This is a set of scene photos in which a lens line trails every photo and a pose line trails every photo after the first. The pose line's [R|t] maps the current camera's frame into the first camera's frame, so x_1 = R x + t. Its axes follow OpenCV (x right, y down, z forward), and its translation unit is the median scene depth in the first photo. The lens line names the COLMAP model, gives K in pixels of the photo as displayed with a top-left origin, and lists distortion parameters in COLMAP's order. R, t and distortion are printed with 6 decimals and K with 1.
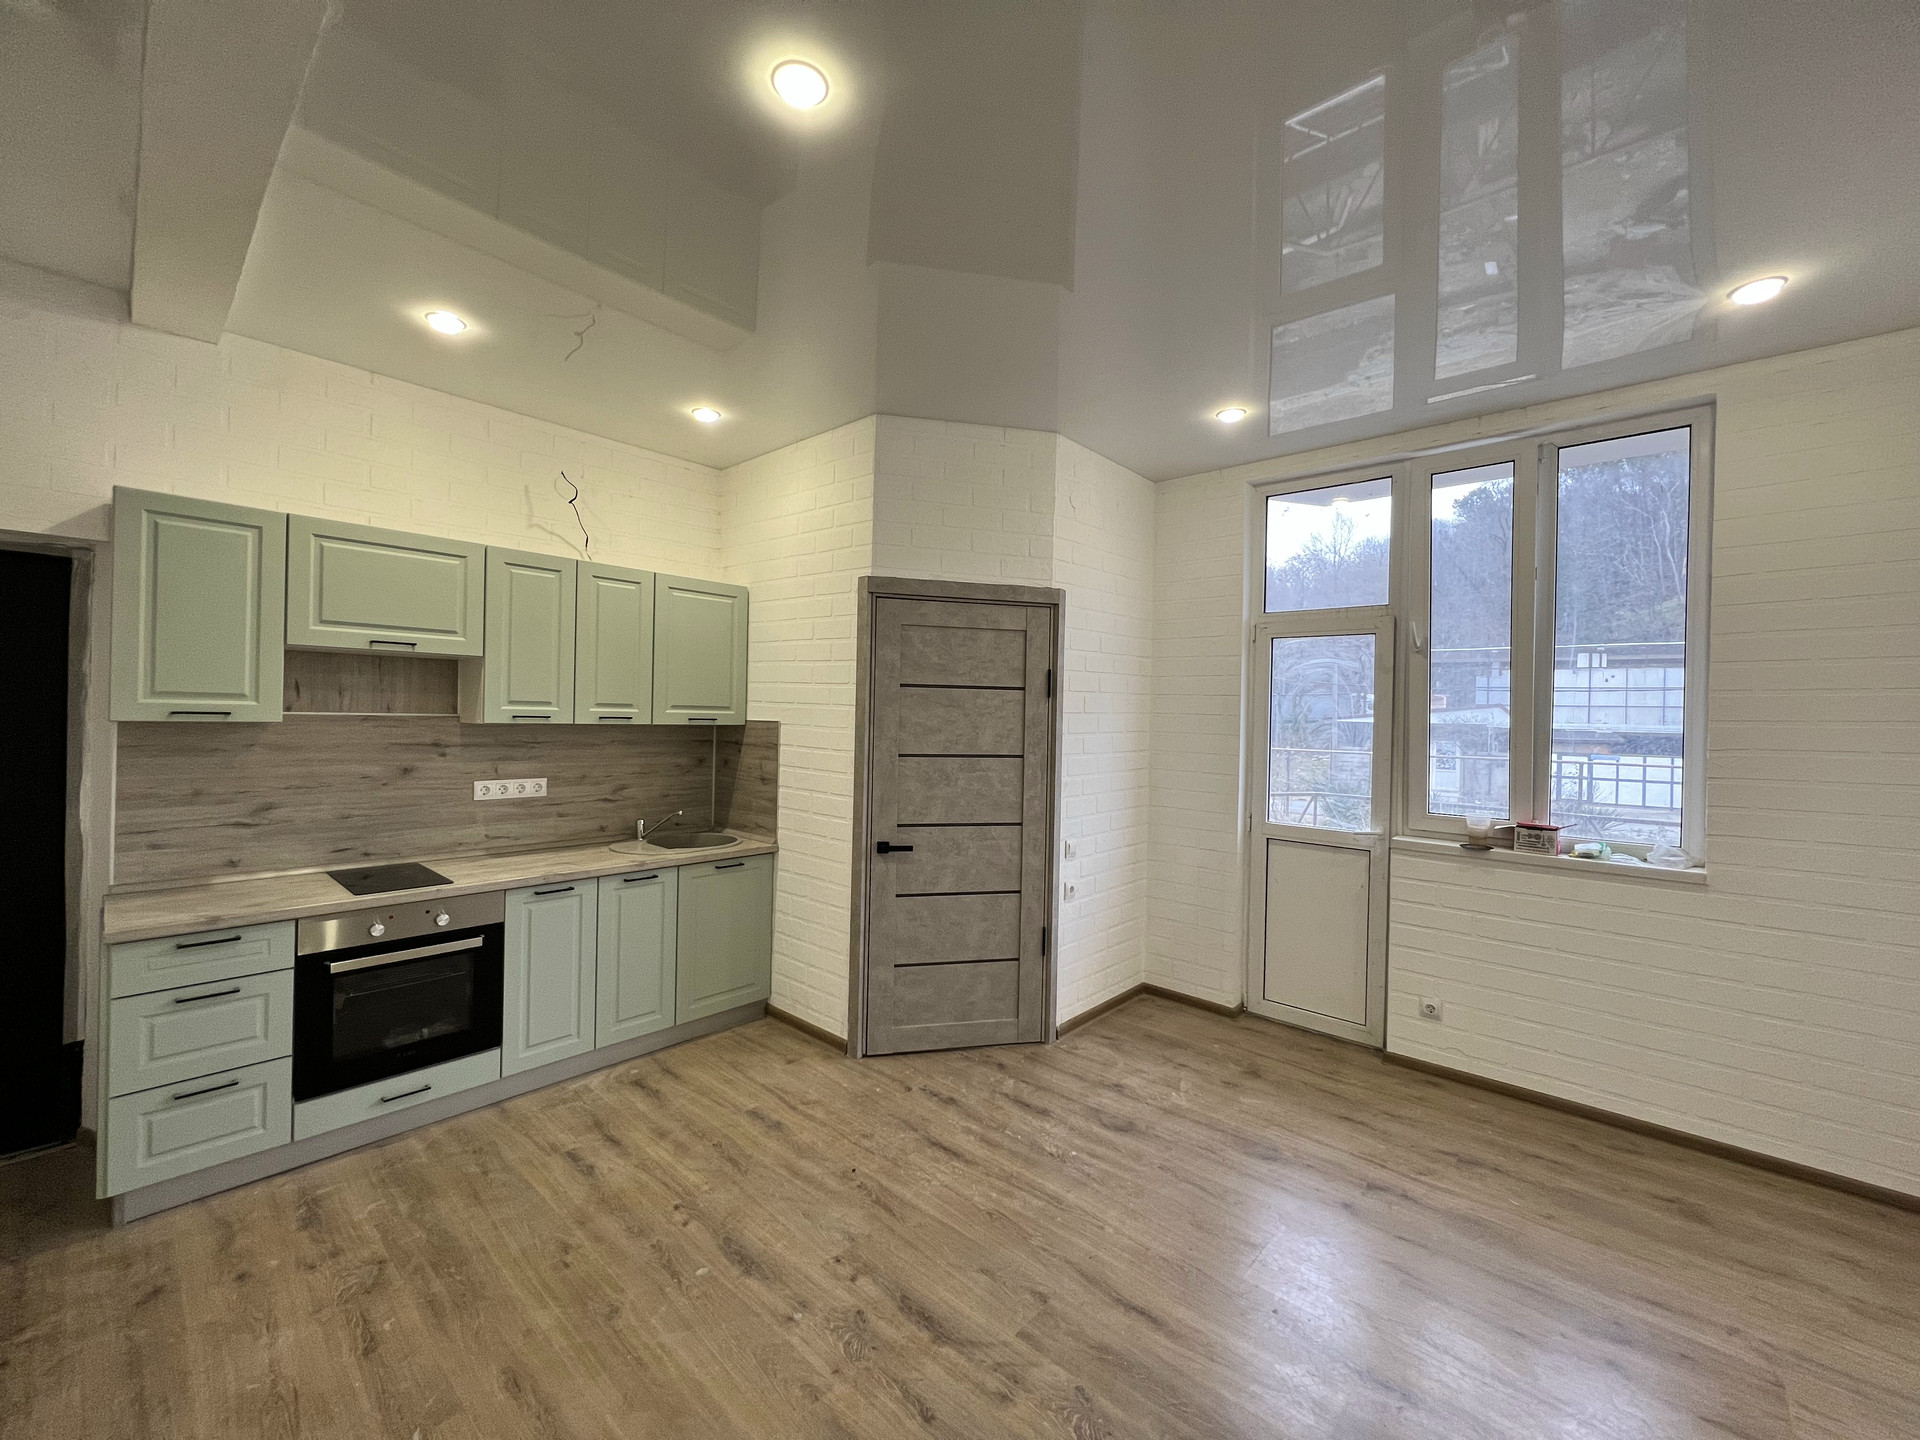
lens RADIAL K [[765.7, 0, 949.9], [0, 765.7, 716.1], [0, 0, 1]] dist [0.010802, -0.001421]
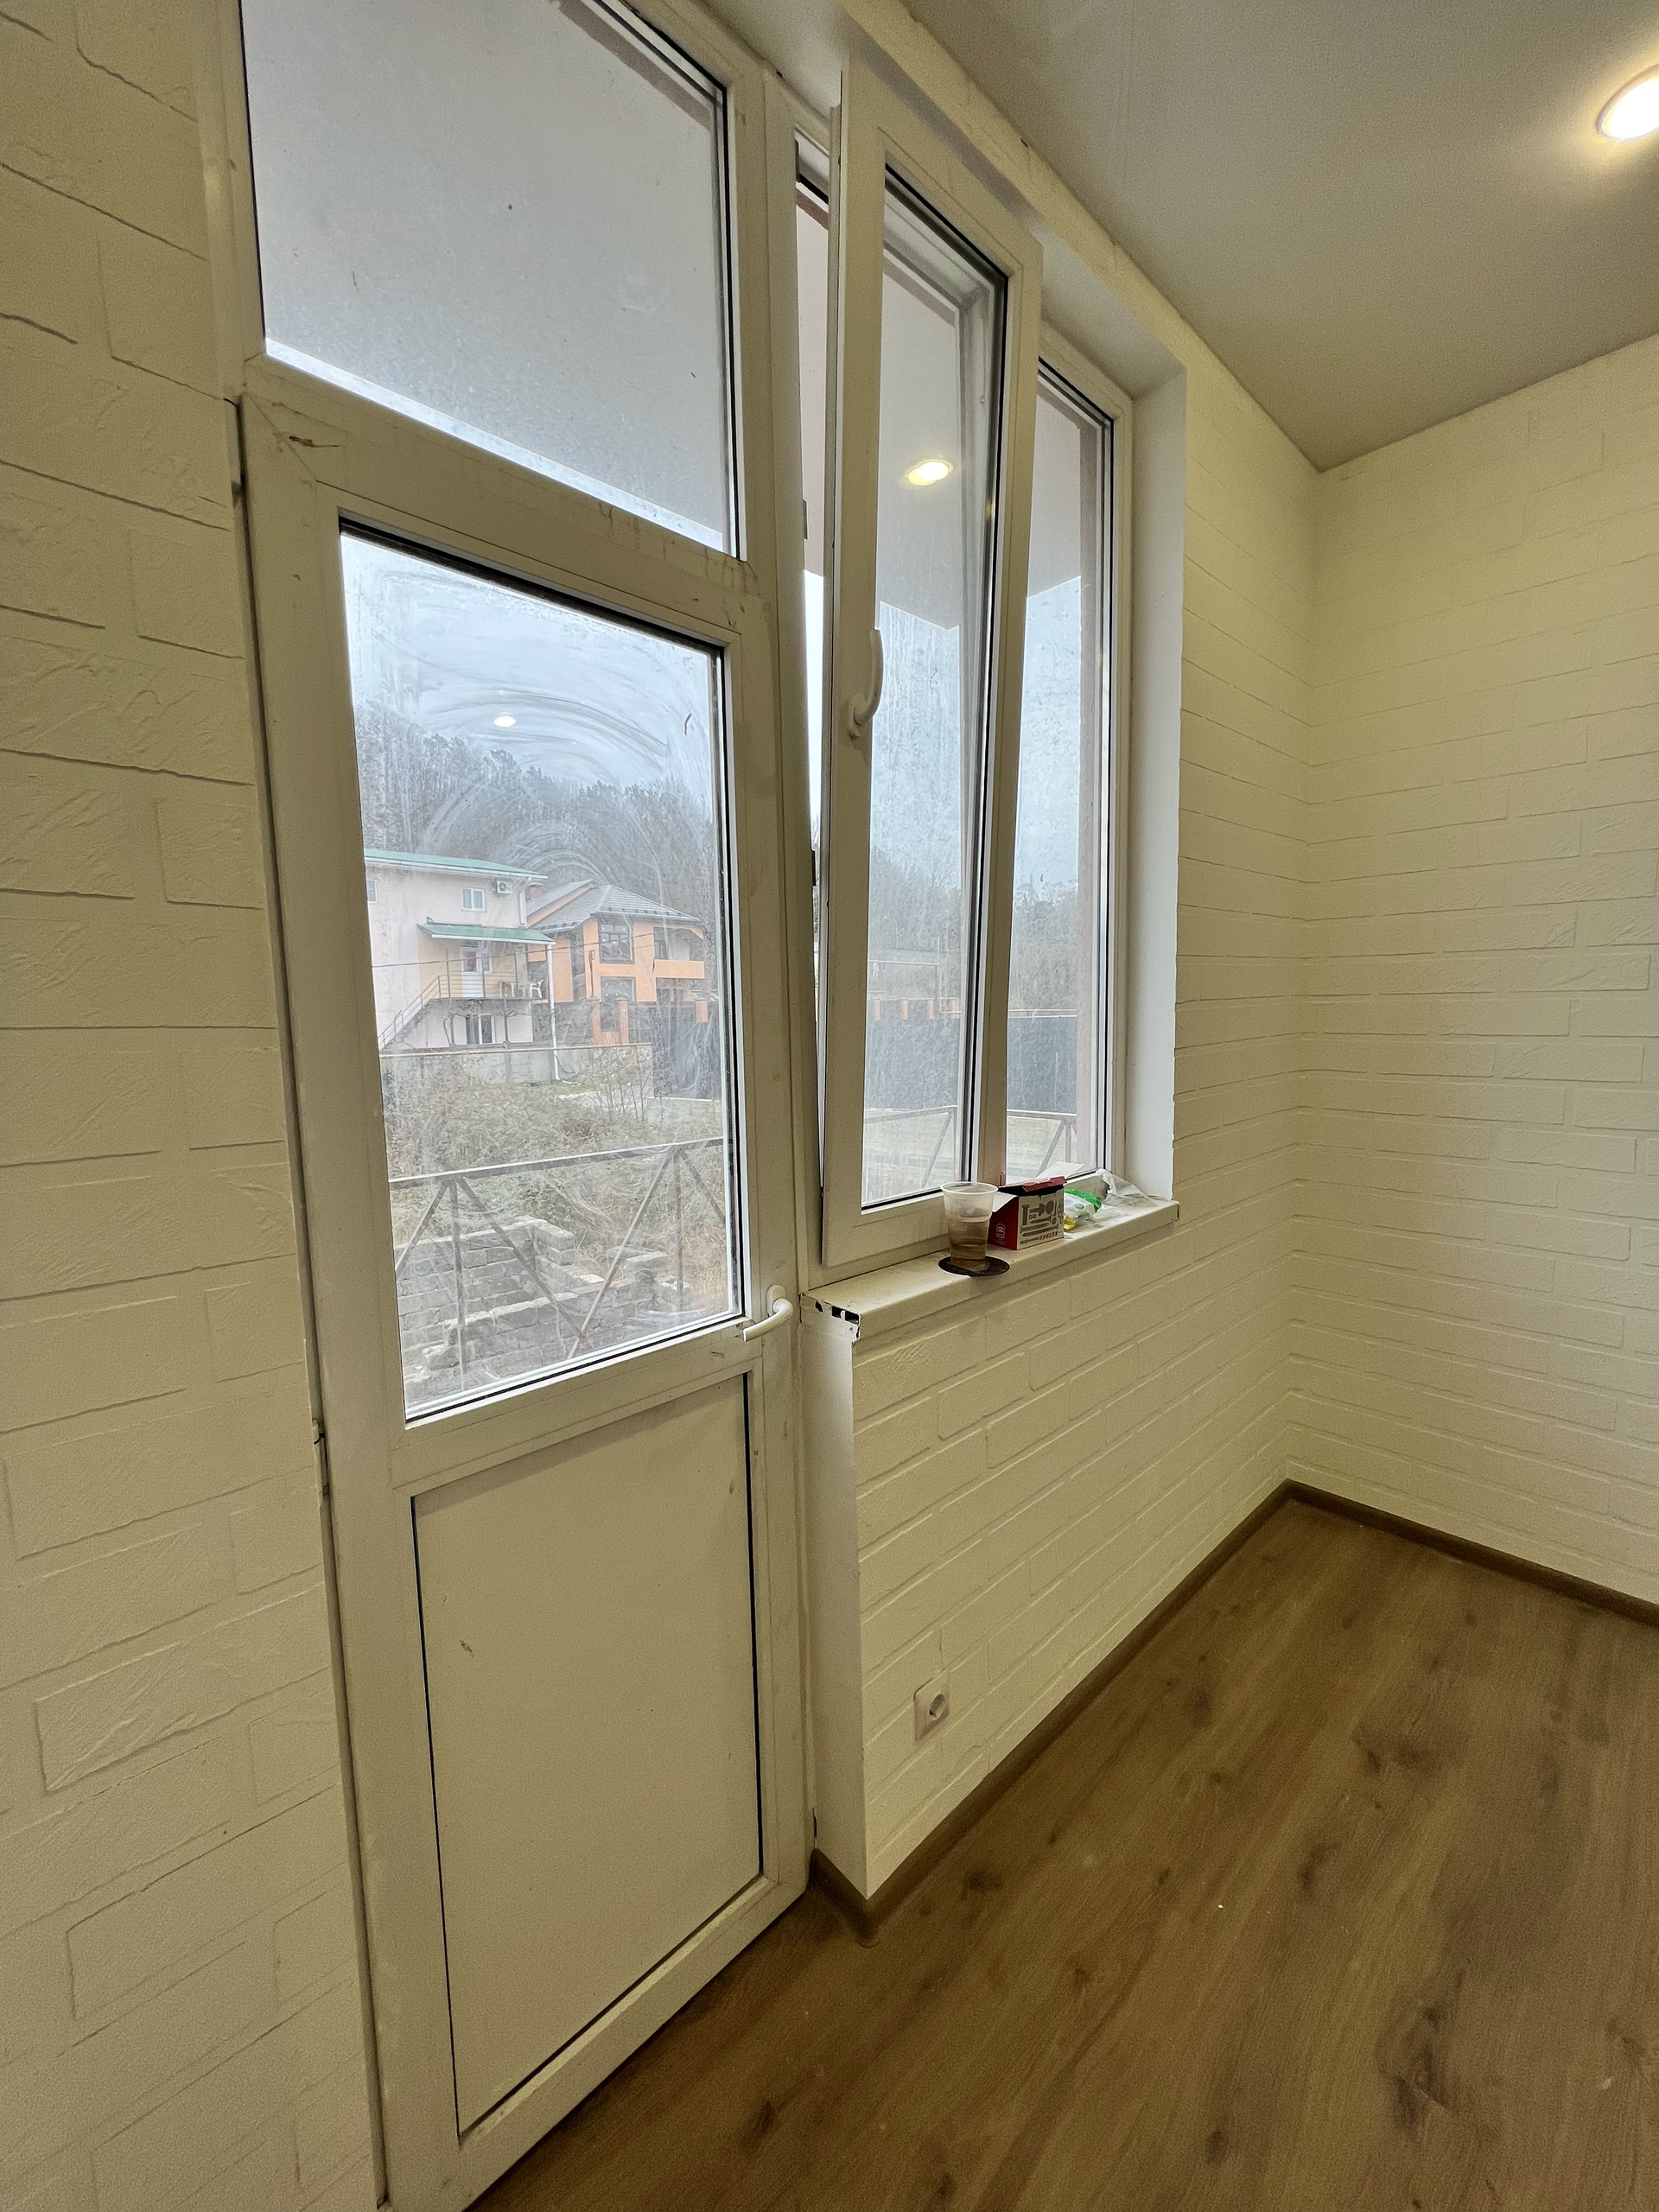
lens RADIAL K [[883.5, 0, 840.4], [0, 883.5, 1098.6], [0, 0, 1]] dist [0.001075, 0.000359]
pose [[0.065140, -0.123997, 0.990142, 0.225389], [0.021394, 0.992195, 0.122846, 0.023105], [-0.997647, 0.013180, 0.067284, 1.034633]]
